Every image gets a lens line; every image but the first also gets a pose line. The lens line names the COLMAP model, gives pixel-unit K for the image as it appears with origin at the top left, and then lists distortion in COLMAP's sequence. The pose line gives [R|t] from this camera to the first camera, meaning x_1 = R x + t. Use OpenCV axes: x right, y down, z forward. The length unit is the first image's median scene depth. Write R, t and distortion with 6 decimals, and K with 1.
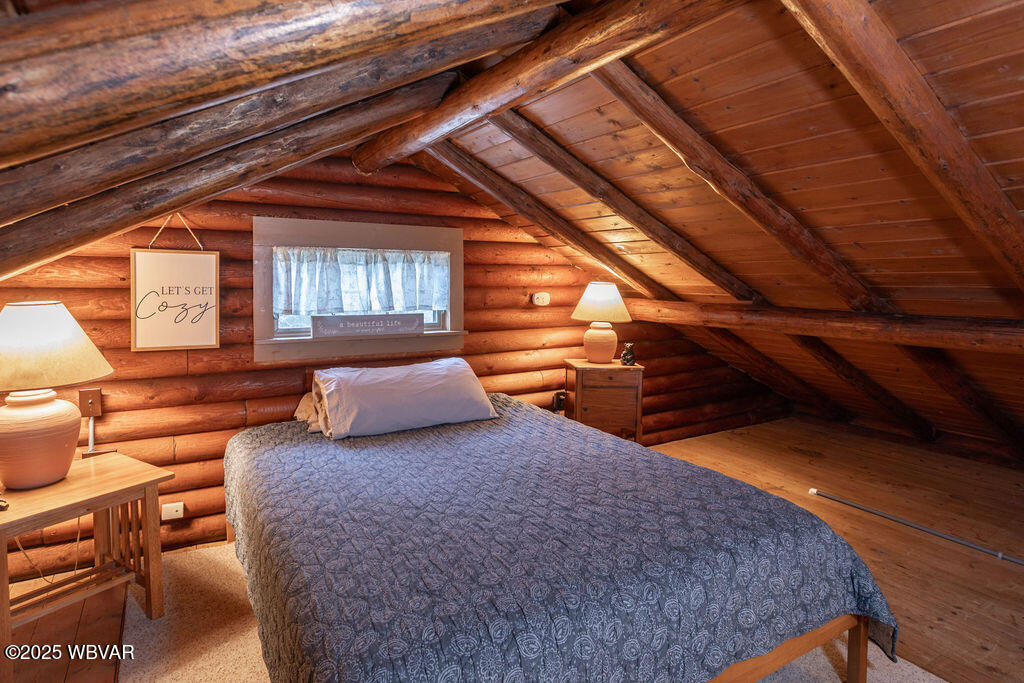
lens RADIAL K [[613.0, 0, 512.0], [0, 613.0, 341.5], [0, 0, 1]] dist [-0.021515, 0.002936]
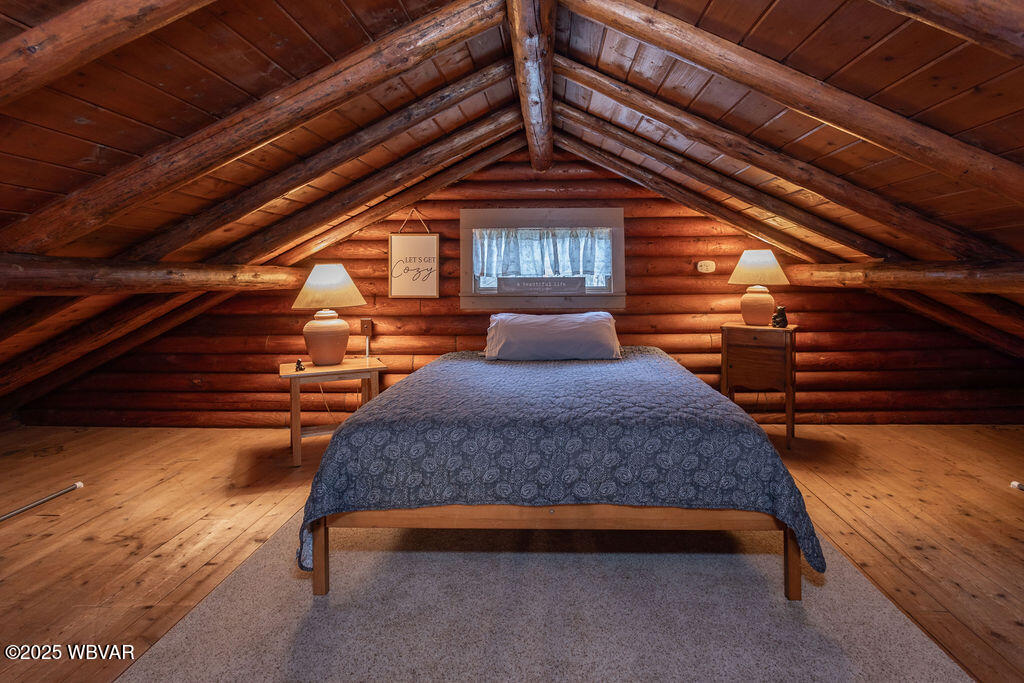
lens RADIAL K [[613.0, 0, 512.0], [0, 613.0, 341.5], [0, 0, 1]] dist [-0.021515, 0.002936]
pose [[0.818855, 0.042791, -0.572403, 0.505537], [-0.044035, 0.998962, 0.011684, 0.086033], [0.572309, 0.015639, 0.819889, -0.129072]]
